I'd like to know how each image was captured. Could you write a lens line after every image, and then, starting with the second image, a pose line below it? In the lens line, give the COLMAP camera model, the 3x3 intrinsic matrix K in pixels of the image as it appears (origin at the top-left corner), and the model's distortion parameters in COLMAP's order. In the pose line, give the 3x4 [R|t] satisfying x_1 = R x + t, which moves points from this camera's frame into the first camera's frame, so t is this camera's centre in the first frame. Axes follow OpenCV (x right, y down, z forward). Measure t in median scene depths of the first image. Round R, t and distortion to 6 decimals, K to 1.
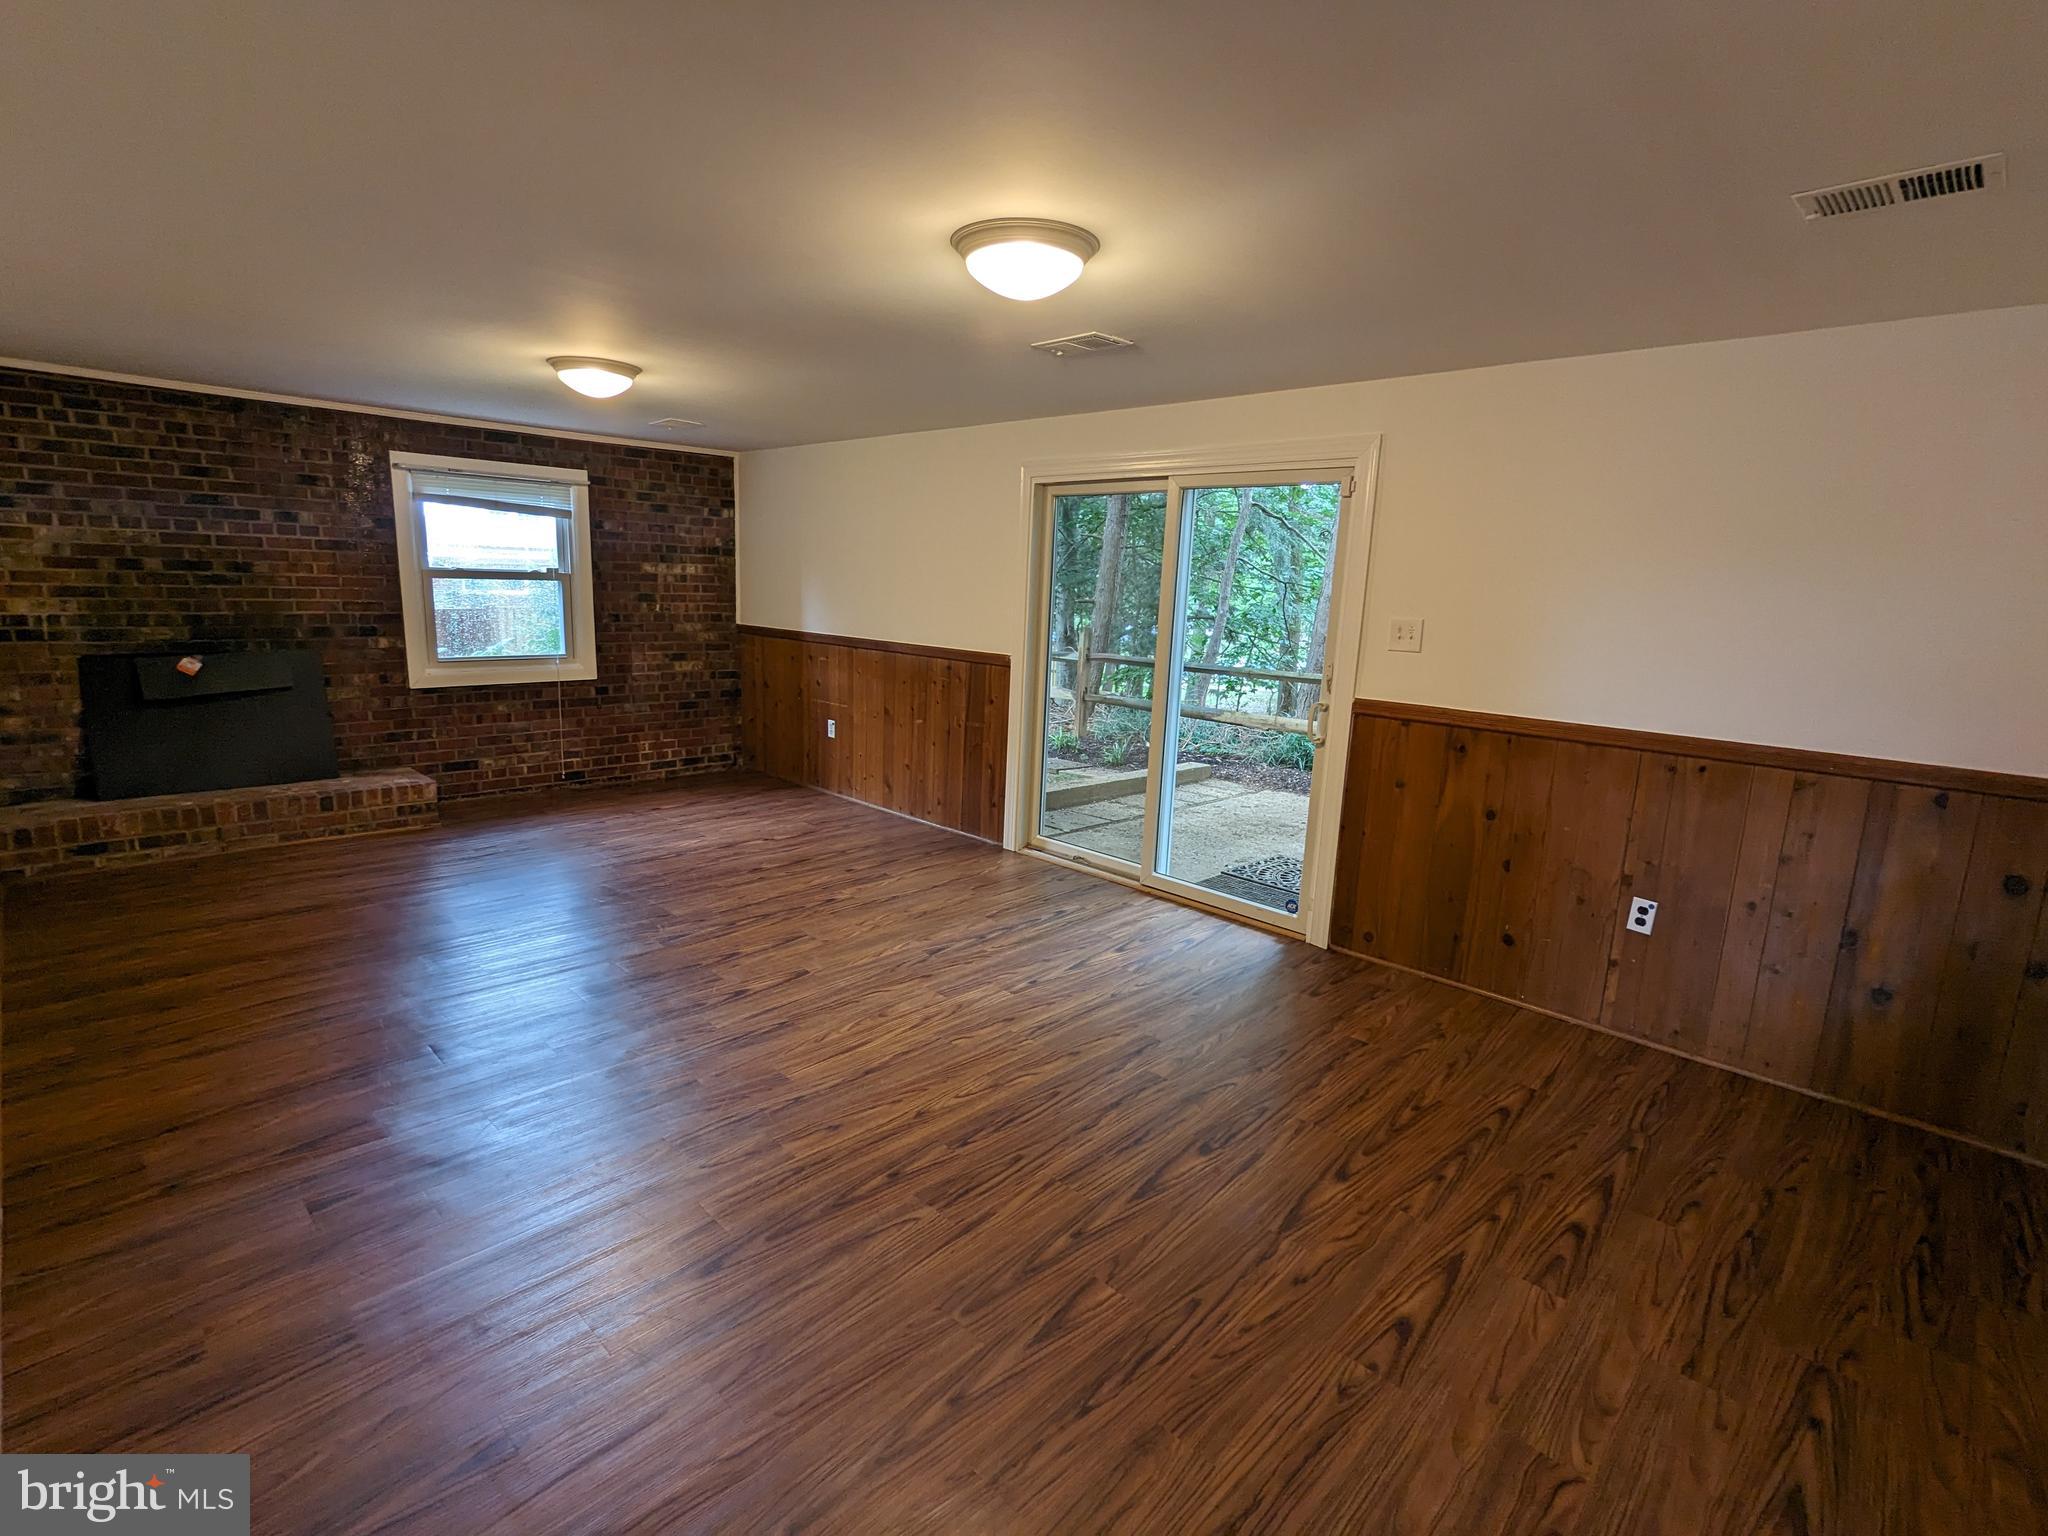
lens RADIAL K [[972.1, 0, 1025.6], [0, 972.1, 762.1], [0, 0, 1]] dist [-0.004413, 0.003880]
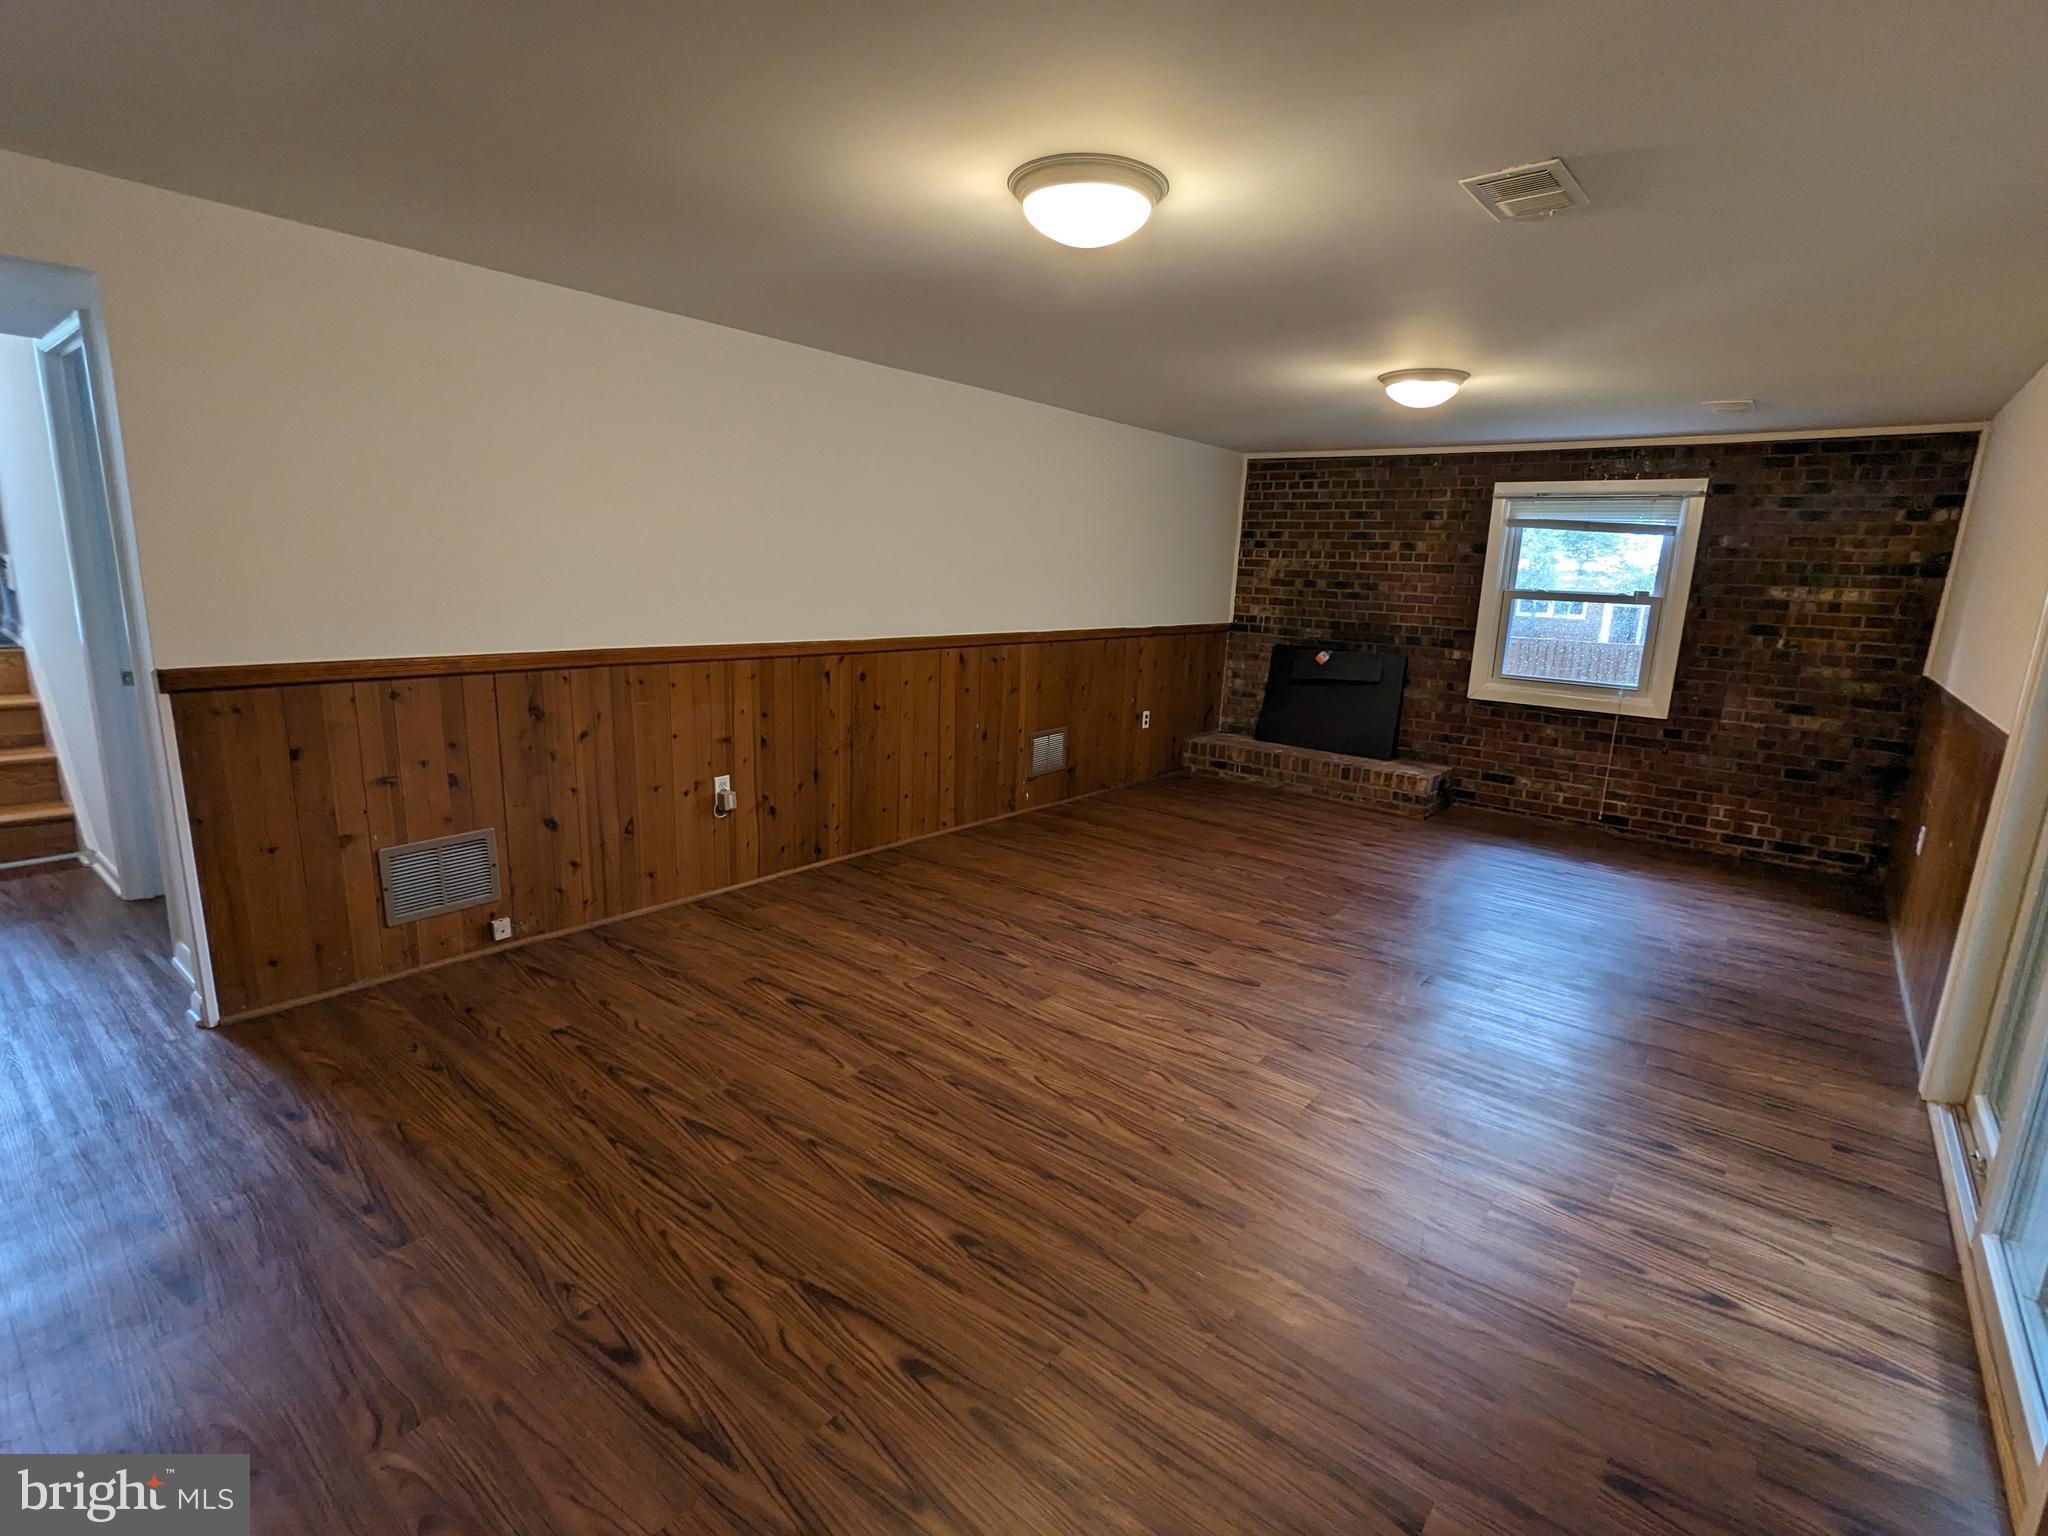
lens RADIAL K [[972.1, 0, 1027.5], [0, 972.1, 772.4], [0, 0, 1]] dist [-0.004413, 0.003880]
pose [[0.087380, 0.175100, -0.980666, 0.450449], [-0.221788, 0.963142, 0.152209, -0.055464], [0.971172, 0.204200, 0.122994, 0.428594]]
